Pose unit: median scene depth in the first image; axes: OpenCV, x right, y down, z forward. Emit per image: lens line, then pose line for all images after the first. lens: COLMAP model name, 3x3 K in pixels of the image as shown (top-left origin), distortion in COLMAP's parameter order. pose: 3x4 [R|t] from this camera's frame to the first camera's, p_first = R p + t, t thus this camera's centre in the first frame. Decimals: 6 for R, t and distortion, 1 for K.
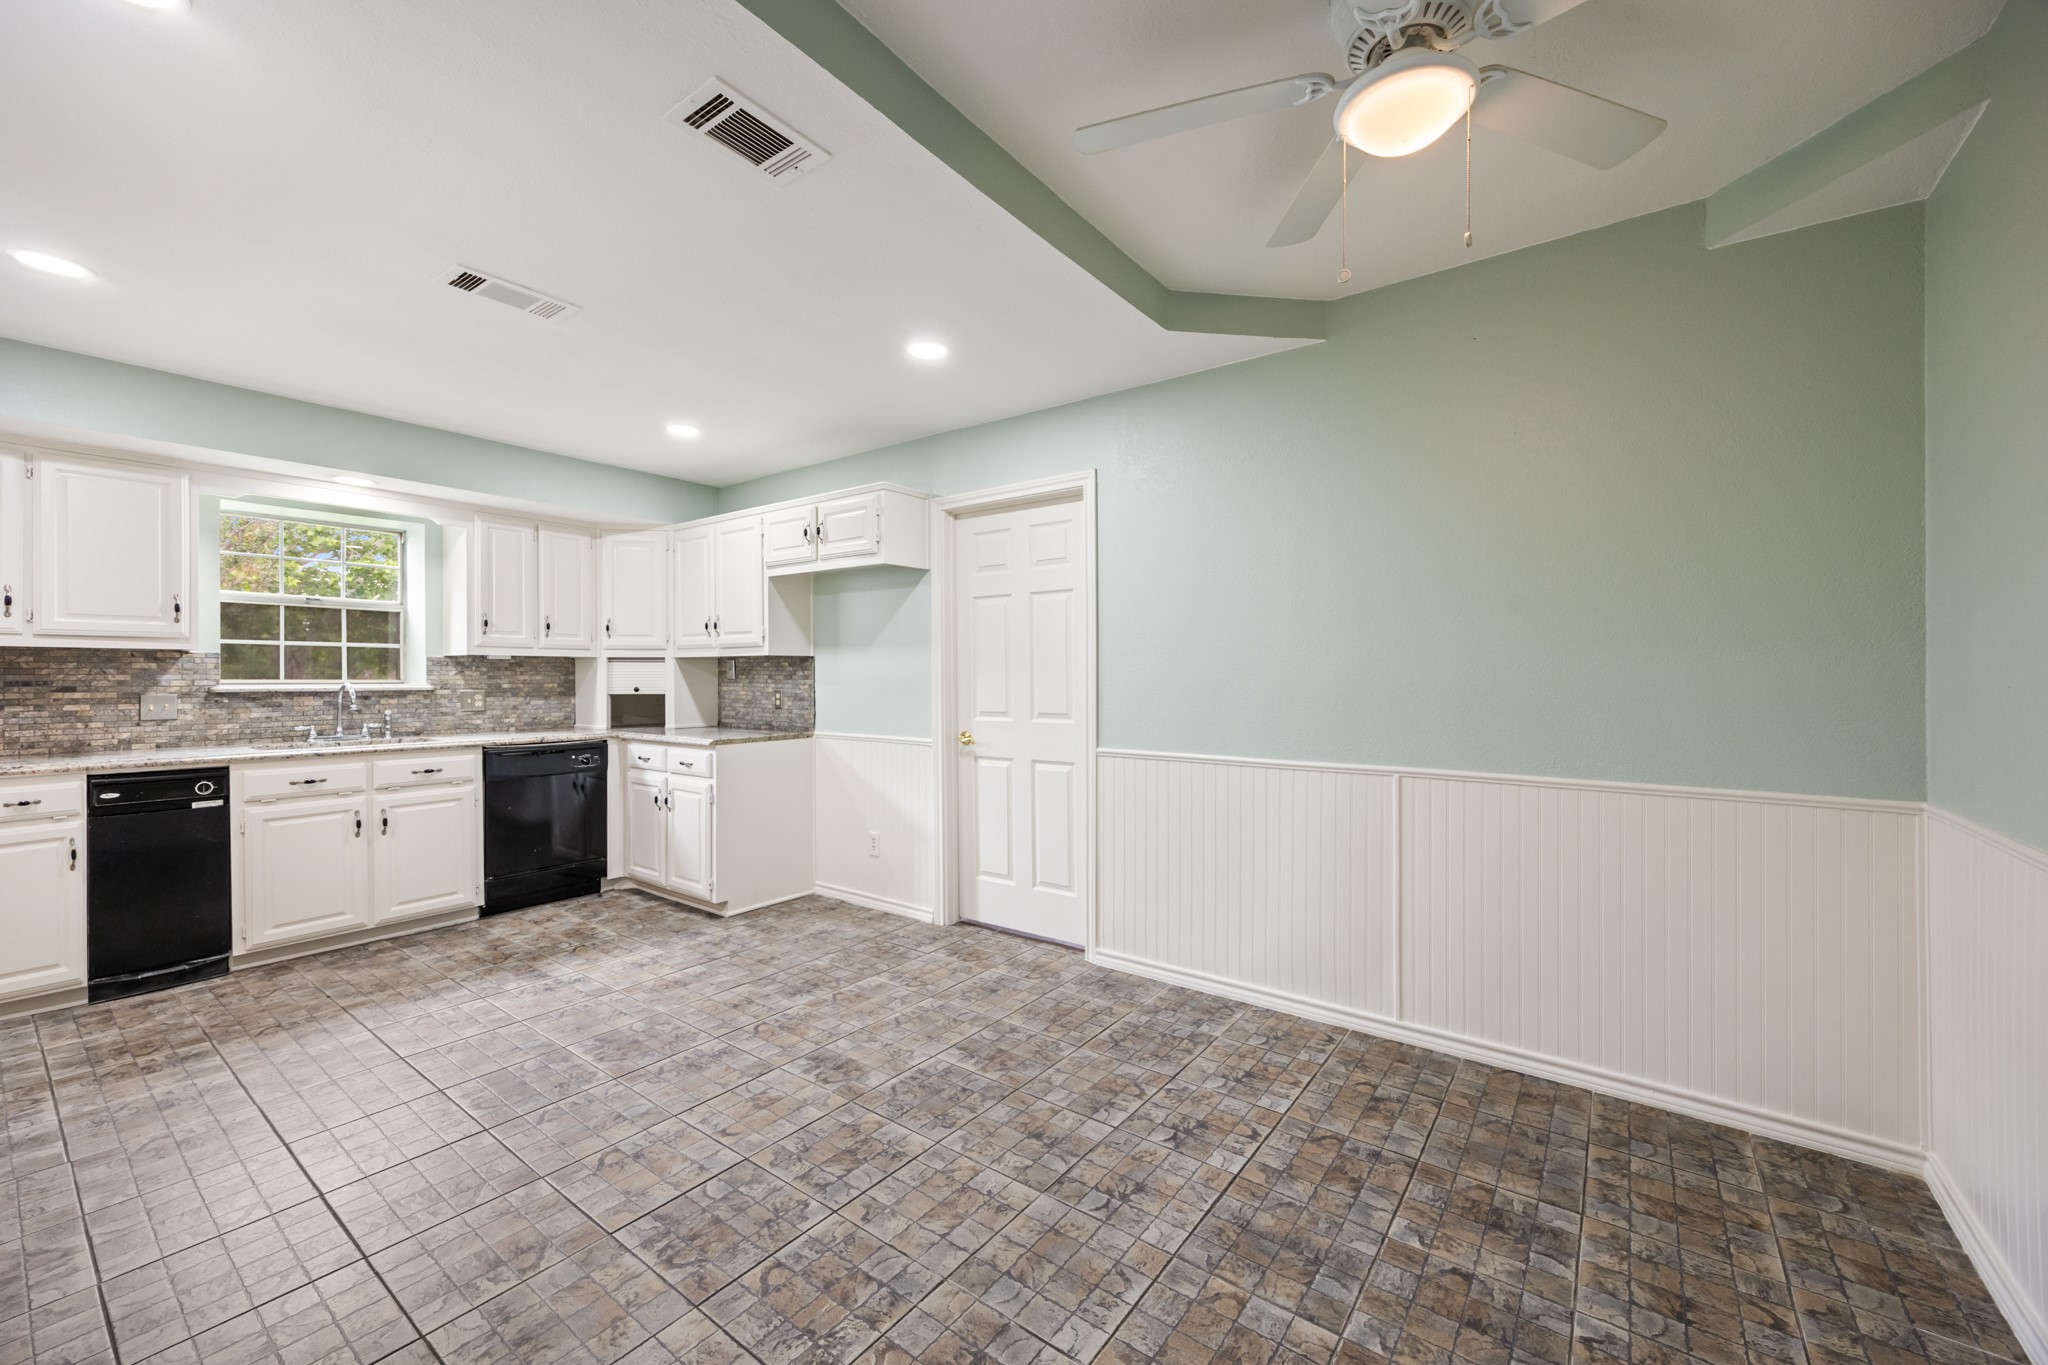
lens RADIAL K [[802.8, 0, 1032.2], [0, 802.8, 676.3], [0, 0, 1]] dist [0.001774, 0.000095]
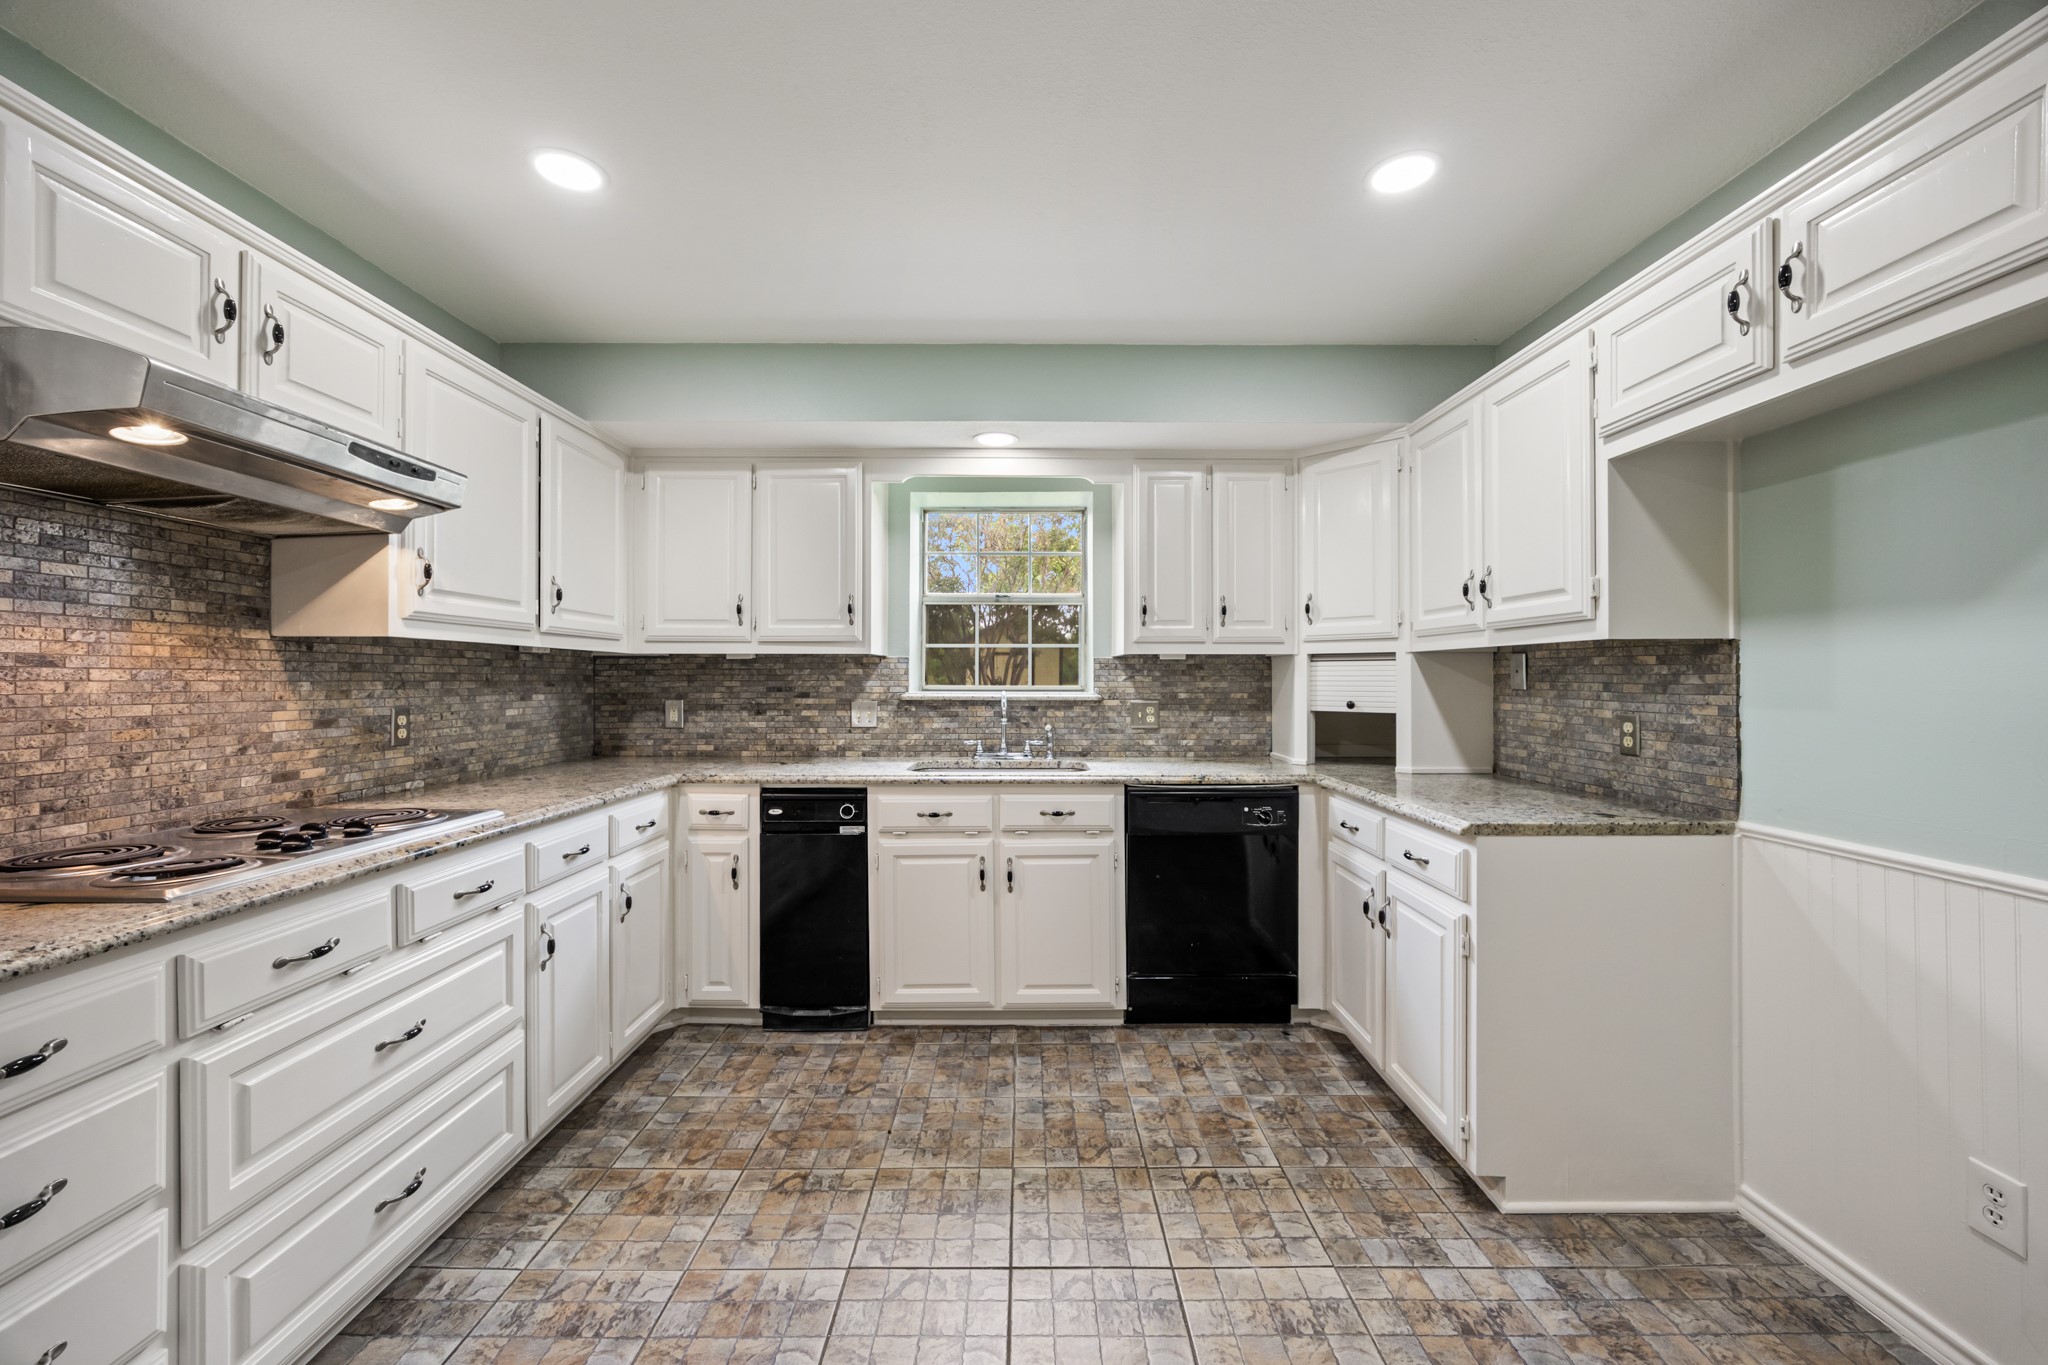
lens RADIAL K [[783.5, 0, 1024.0], [0, 783.5, 678.0], [0, 0, 1]] dist [-0.002919, -0.000152]
pose [[0.594465, 0.000907, -0.804121, -0.200985], [-0.000809, 1.000000, 0.000530, -0.005732], [0.804121, 0.000336, 0.594465, 0.563132]]
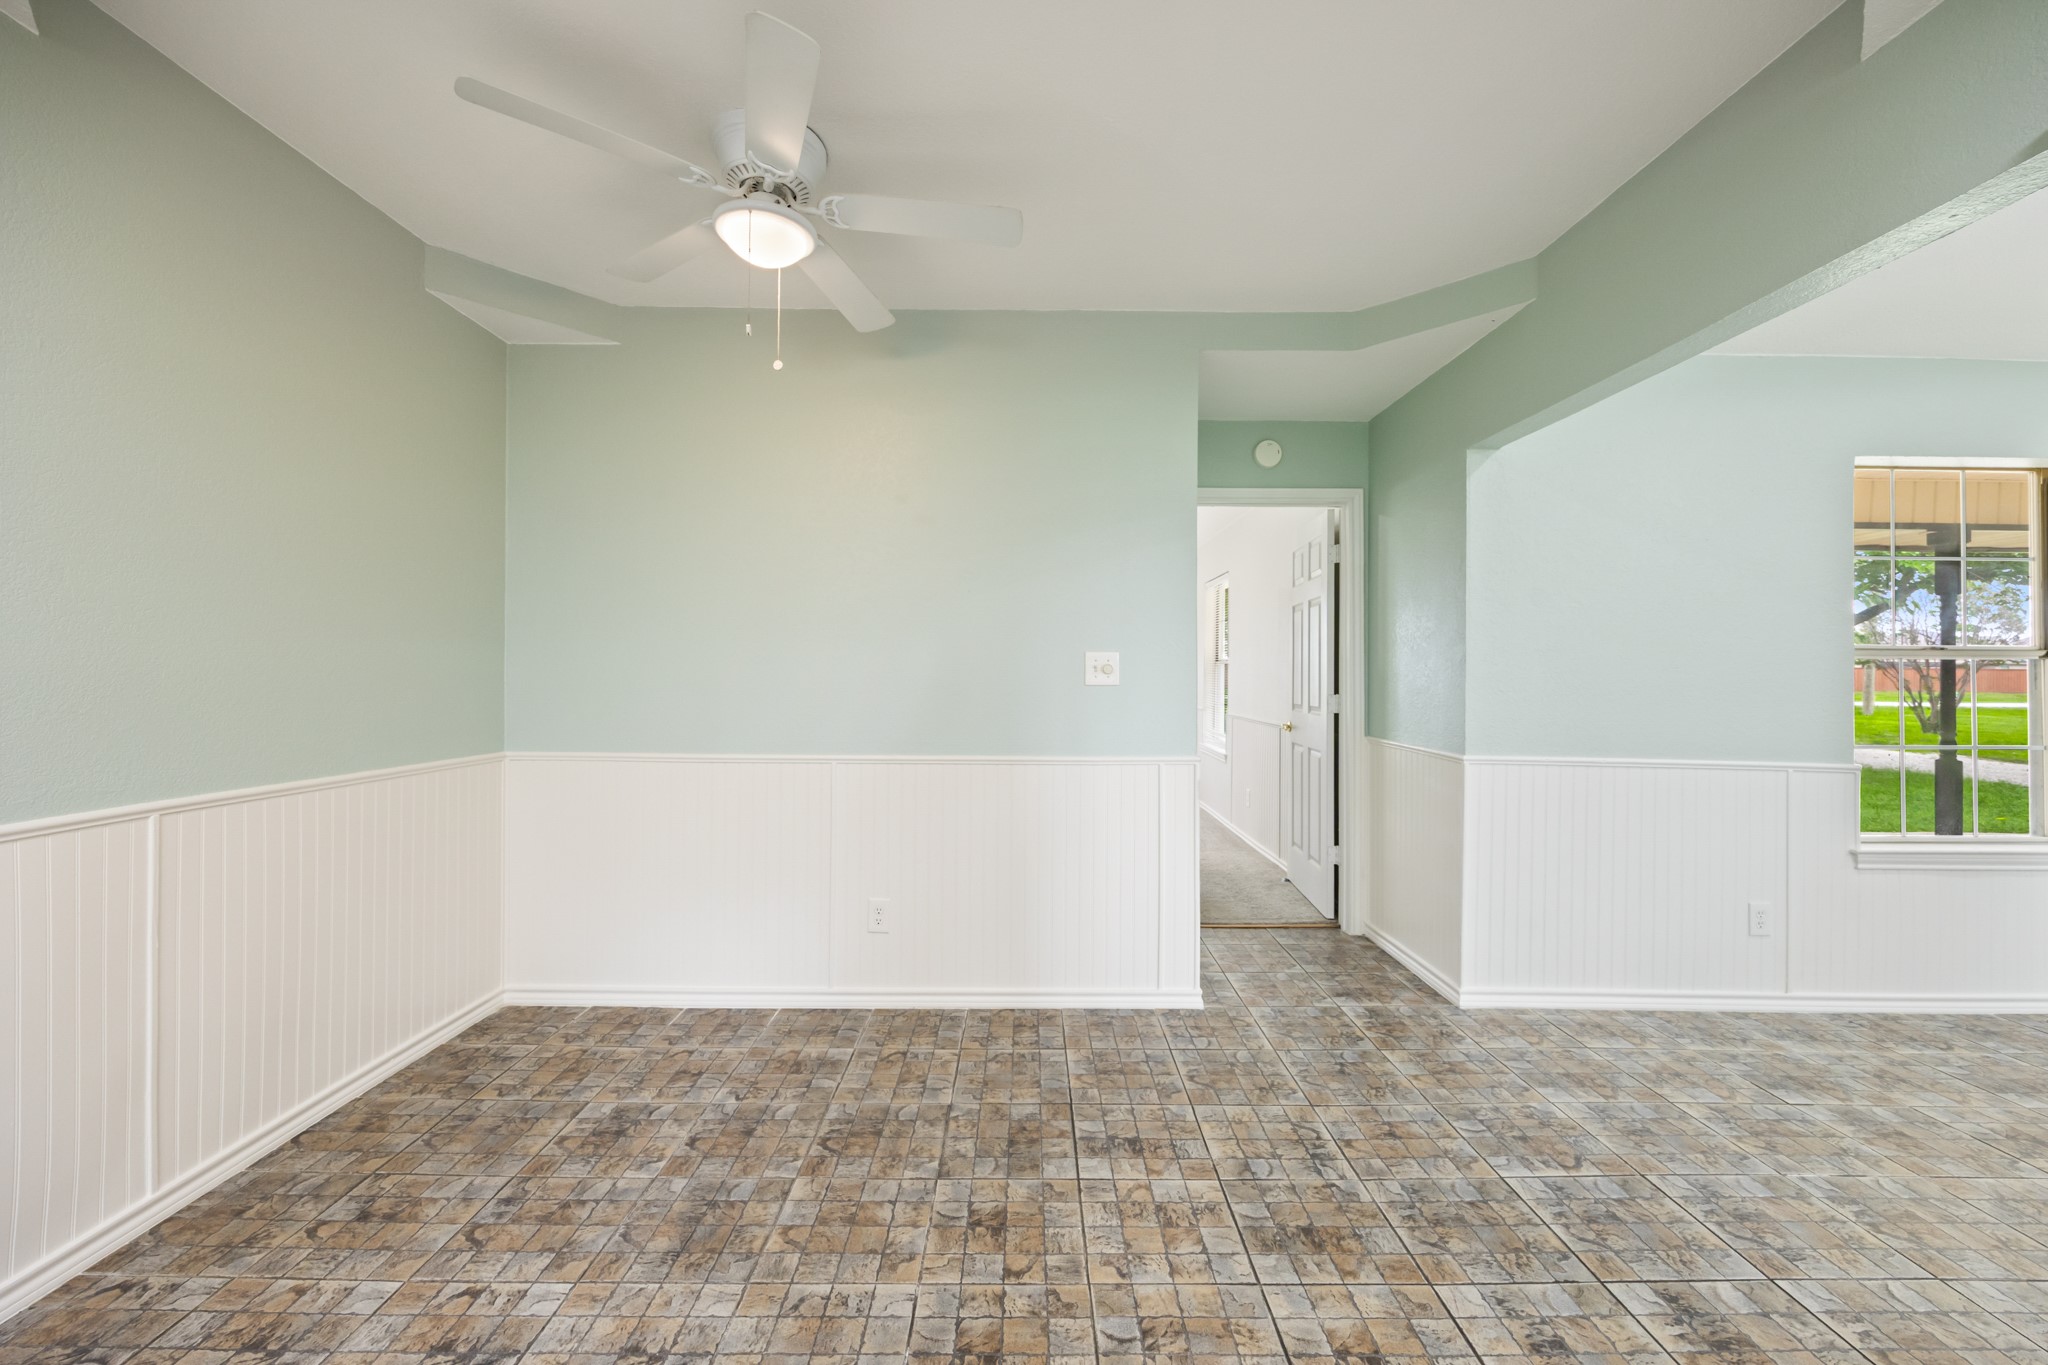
lens RADIAL K [[812.0, 0, 1024.0], [0, 812.0, 682.5], [0, 0, 1]] dist [0.000199, 0.000044]
pose [[-0.596192, -0.013351, 0.802731, -0.354812], [-0.007489, 0.999911, 0.011068, 0.001114], [-0.802807, 0.000587, -0.596239, 0.599836]]
